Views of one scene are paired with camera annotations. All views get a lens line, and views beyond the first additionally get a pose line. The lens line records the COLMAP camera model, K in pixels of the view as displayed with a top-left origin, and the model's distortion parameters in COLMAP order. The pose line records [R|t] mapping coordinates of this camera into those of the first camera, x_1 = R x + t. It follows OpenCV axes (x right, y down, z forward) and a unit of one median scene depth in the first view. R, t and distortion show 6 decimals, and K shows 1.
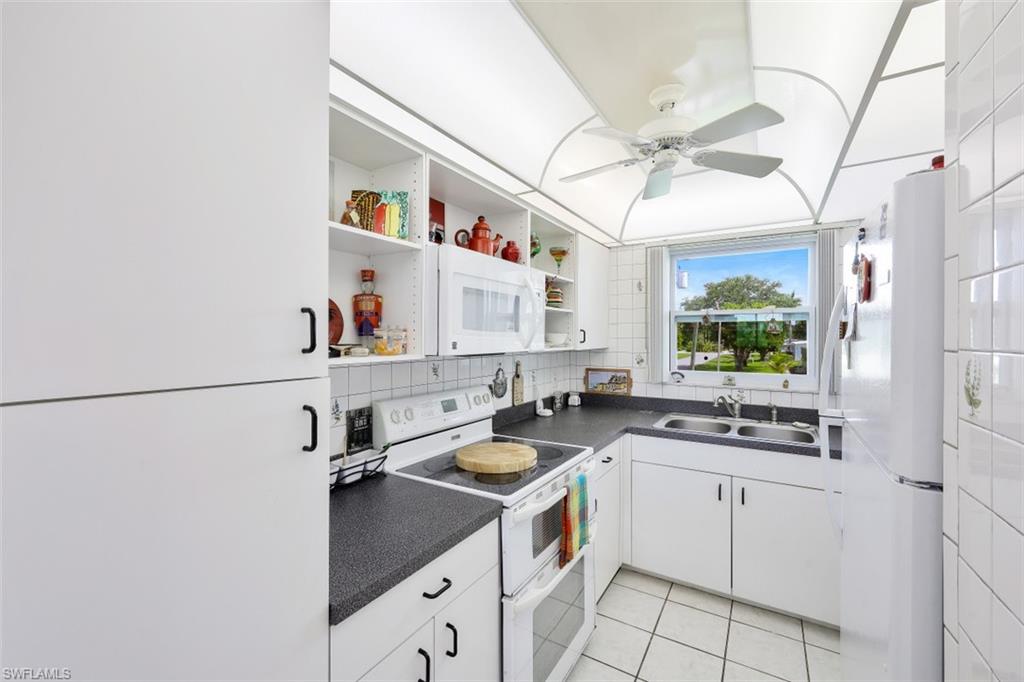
lens RADIAL K [[421.3, 0, 508.7], [0, 421.3, 342.8], [0, 0, 1]] dist [-0.000930, -0.000016]
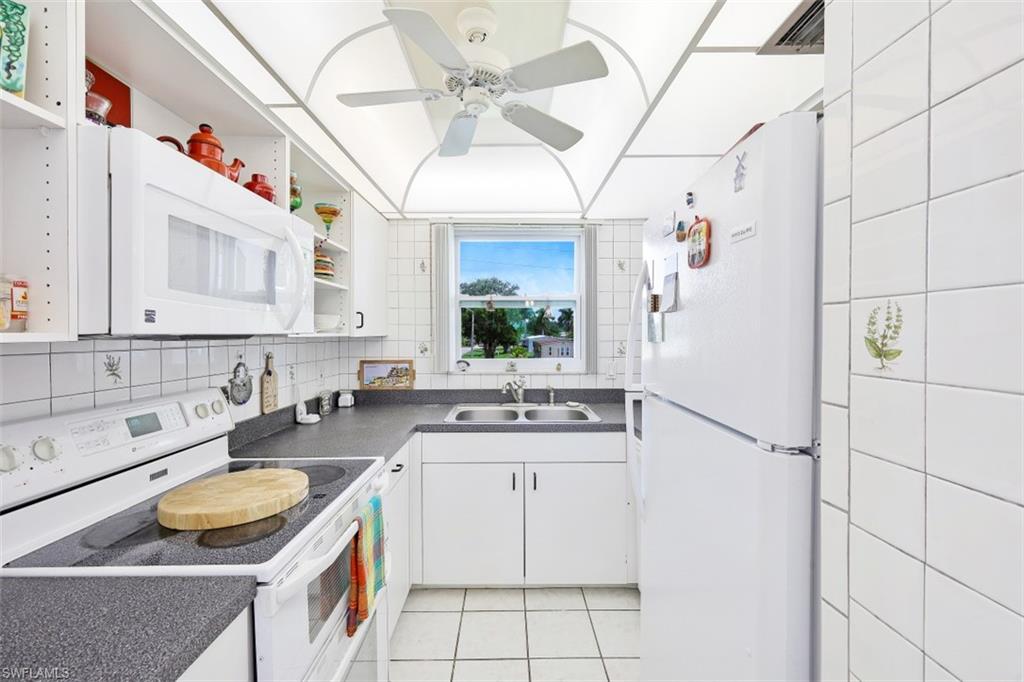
lens RADIAL K [[422.4, 0, 510.2], [0, 422.4, 338.6], [0, 0, 1]] dist [-0.000718, -0.000199]
pose [[0.846841, -0.009245, 0.531766, -0.015572], [0.010843, 0.999941, 0.000117, 0.028938], [-0.531736, 0.005667, 0.846892, 0.190890]]
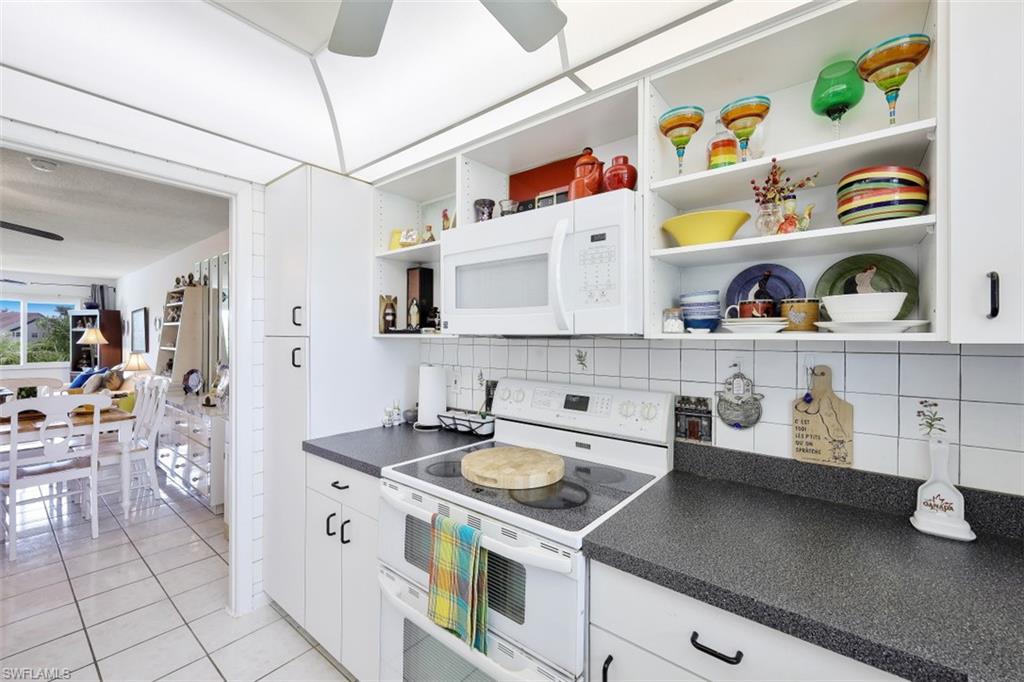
lens RADIAL K [[422.4, 0, 510.2], [0, 422.4, 338.6], [0, 0, 1]] dist [-0.000718, -0.000199]
pose [[-0.129497, 0.004970, -0.991567, 0.628982], [-0.015927, 0.999848, 0.007091, 0.020987], [0.991452, 0.016711, -0.129398, 0.906548]]
